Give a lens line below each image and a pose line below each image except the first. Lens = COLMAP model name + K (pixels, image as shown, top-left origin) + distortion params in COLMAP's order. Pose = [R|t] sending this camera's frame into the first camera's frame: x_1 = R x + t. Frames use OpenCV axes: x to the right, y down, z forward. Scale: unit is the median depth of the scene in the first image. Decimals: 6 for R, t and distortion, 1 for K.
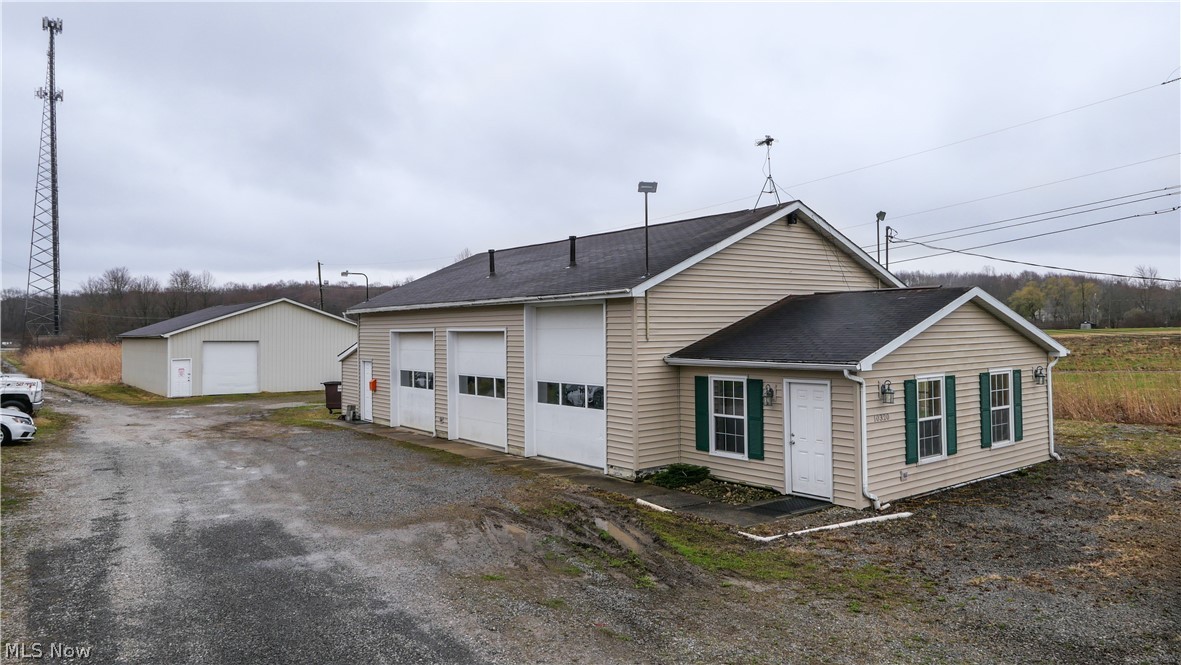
lens RADIAL K [[751.3, 0, 622.5], [0, 751.3, 311.5], [0, 0, 1]] dist [-0.022296, -0.000136]
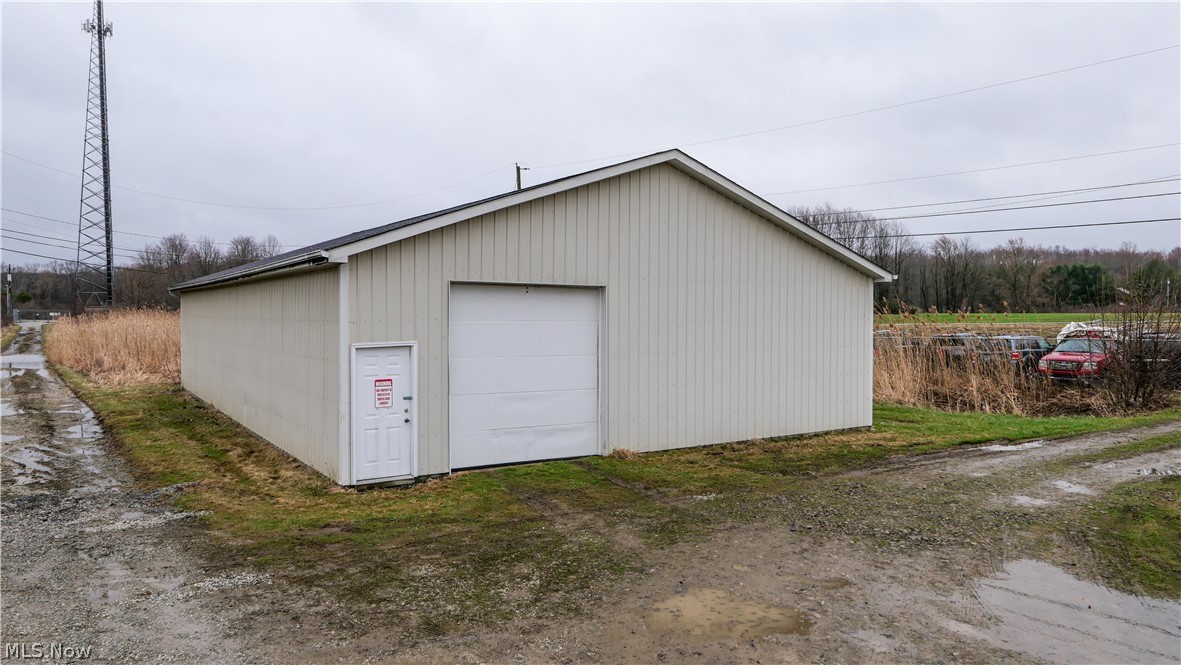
lens RADIAL K [[751.3, 0, 578.0], [0, 751.3, 328.3], [0, 0, 1]] dist [-0.022296, -0.000136]
pose [[0.994621, 0.015137, -0.102473, -0.120553], [-0.010286, 0.998809, 0.047704, 0.010749], [0.103073, -0.046393, 0.993591, 0.178998]]
